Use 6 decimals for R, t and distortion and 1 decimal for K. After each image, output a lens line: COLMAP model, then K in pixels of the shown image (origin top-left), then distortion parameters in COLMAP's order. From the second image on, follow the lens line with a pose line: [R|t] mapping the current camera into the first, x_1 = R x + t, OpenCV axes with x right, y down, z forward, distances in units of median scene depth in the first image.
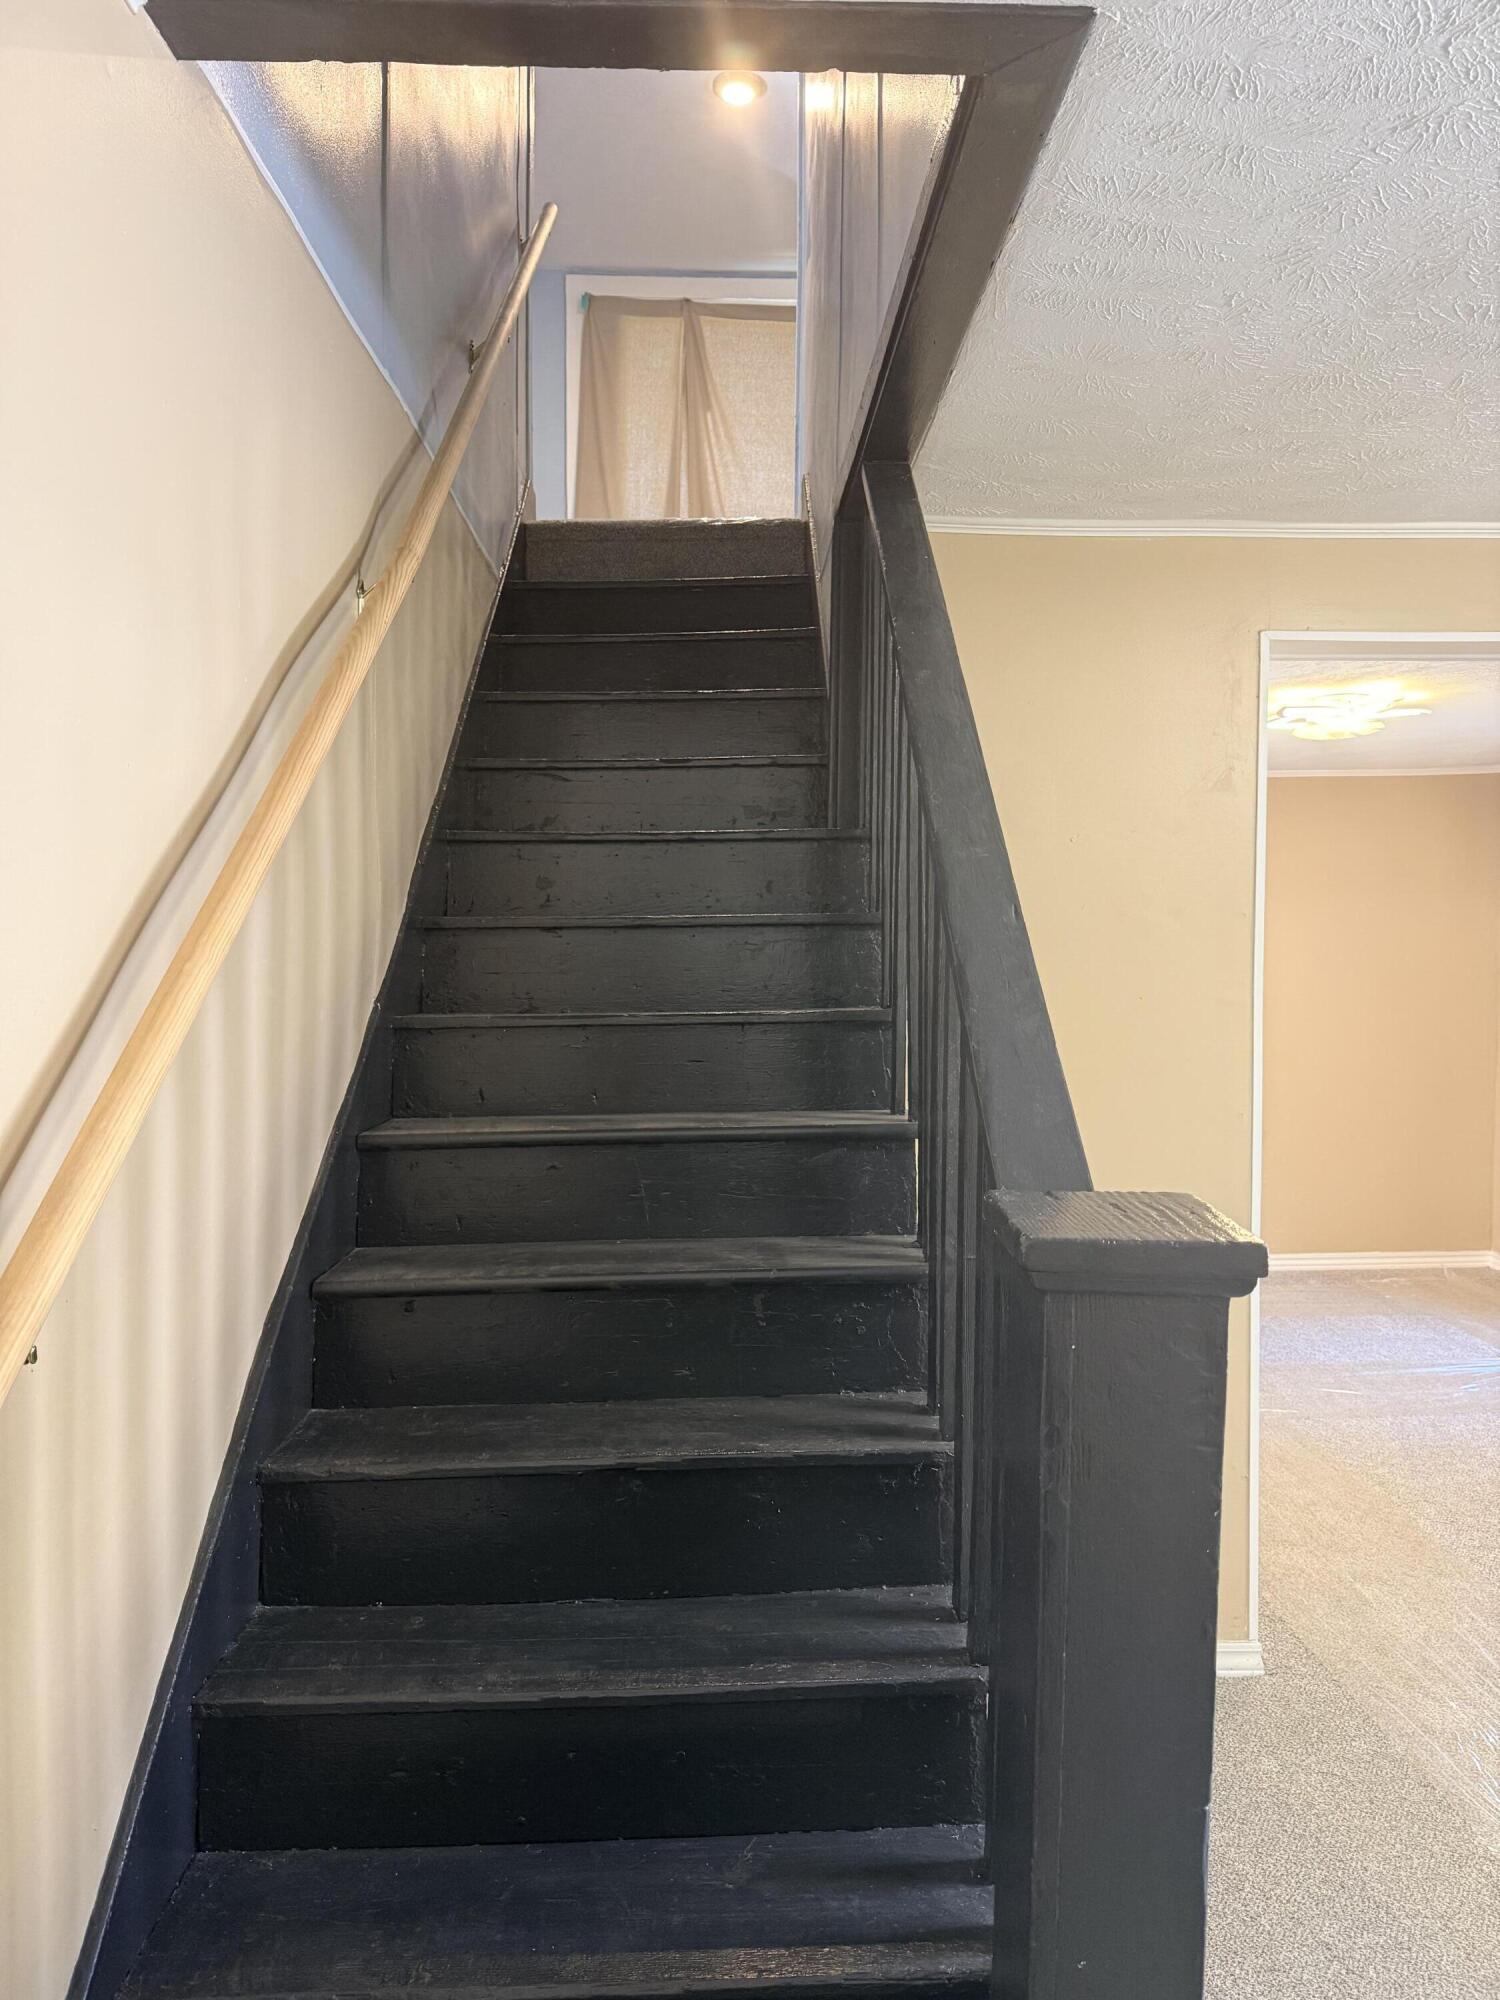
lens RADIAL K [[1416.7, 0, 757.1], [0, 1416.7, 992.9], [0, 0, 1]] dist [0.079617, -0.113389]
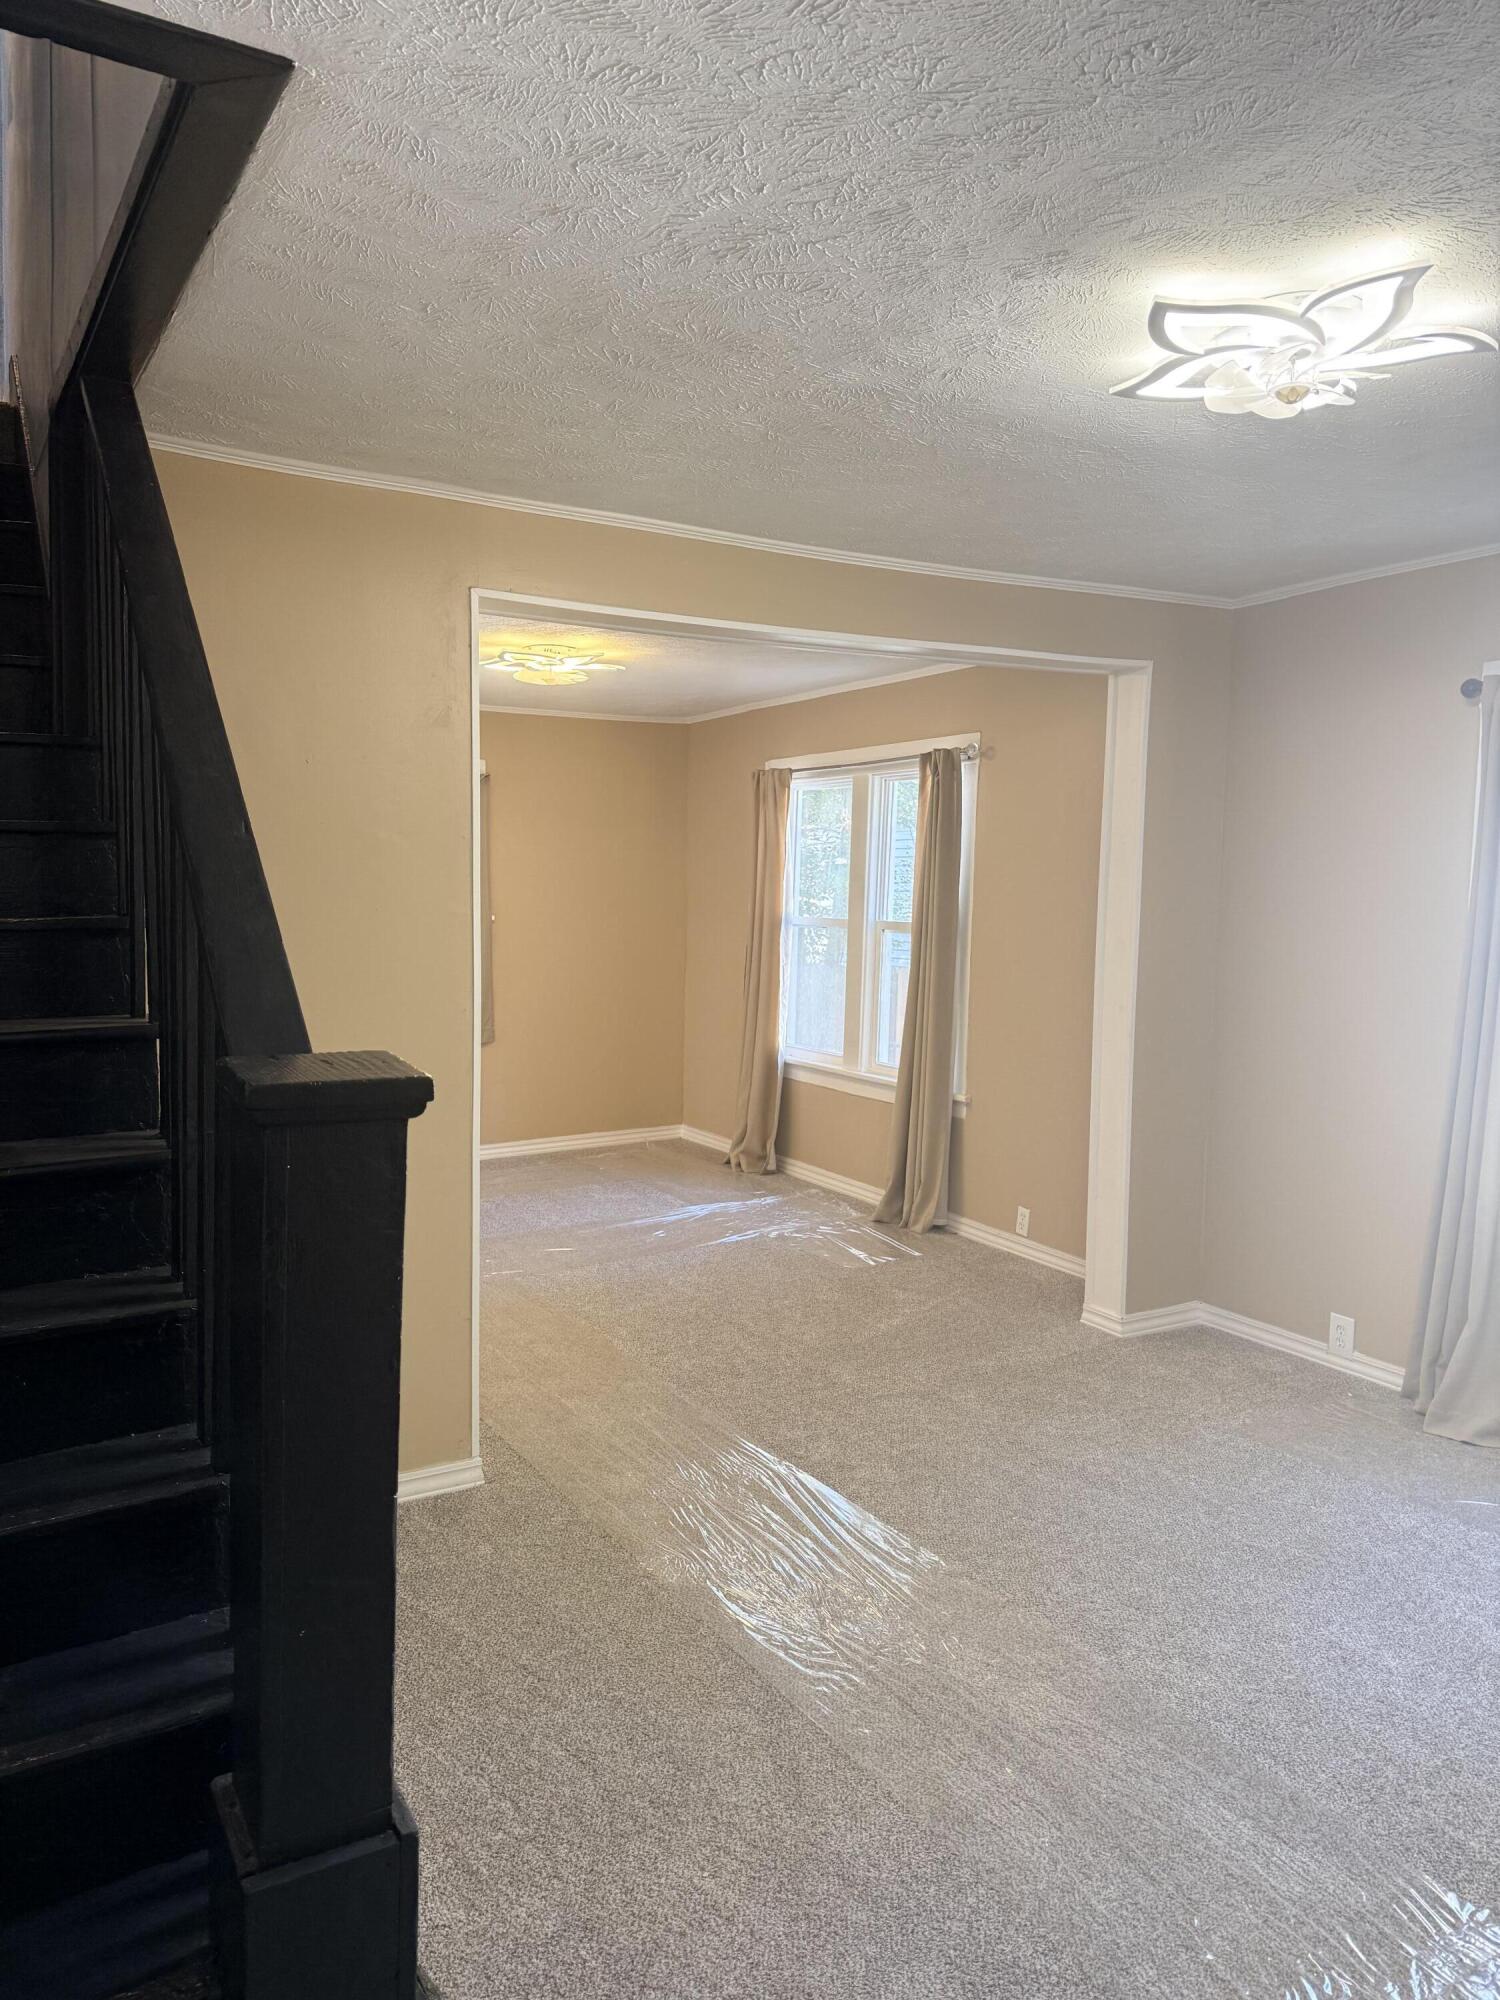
lens RADIAL K [[1416.7, 0, 757.1], [0, 1416.7, 992.9], [0, 0, 1]] dist [0.079617, -0.113389]
pose [[0.873827, -0.026828, 0.485497, -0.015952], [-0.001092, 0.998366, 0.057134, 0.007669], [-0.486236, -0.050455, 0.872370, -0.162925]]
